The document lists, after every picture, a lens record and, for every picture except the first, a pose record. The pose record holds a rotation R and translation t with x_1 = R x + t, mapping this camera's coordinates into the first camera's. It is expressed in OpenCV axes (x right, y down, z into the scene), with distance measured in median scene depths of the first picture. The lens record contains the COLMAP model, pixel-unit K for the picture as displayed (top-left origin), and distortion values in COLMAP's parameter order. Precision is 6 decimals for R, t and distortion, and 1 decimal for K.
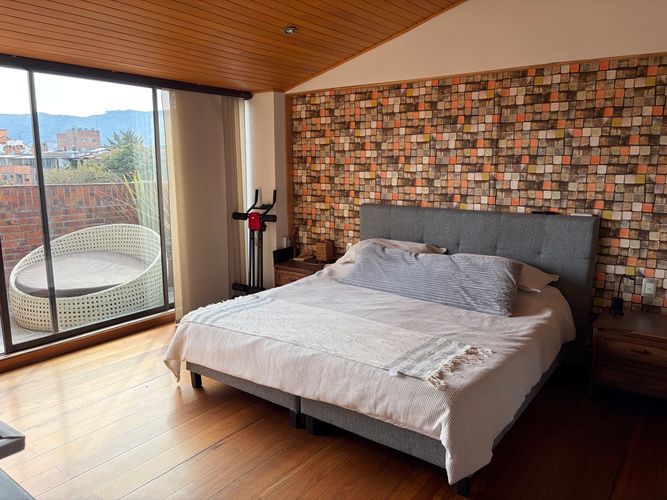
lens RADIAL K [[504.7, 0, 335.3], [0, 504.7, 253.9], [0, 0, 1]] dist [0.026760, -0.028598]
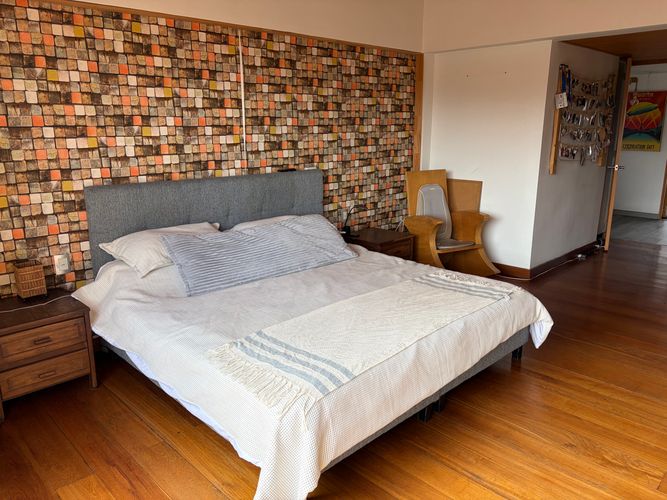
lens RADIAL K [[504.7, 0, 335.8], [0, 504.7, 249.0], [0, 0, 1]] dist [0.026760, -0.028598]
pose [[0.158556, -0.238394, 0.958138, -0.611818], [0.179134, 0.961254, 0.209526, -0.116366], [-0.970964, 0.138414, 0.195118, 0.641707]]
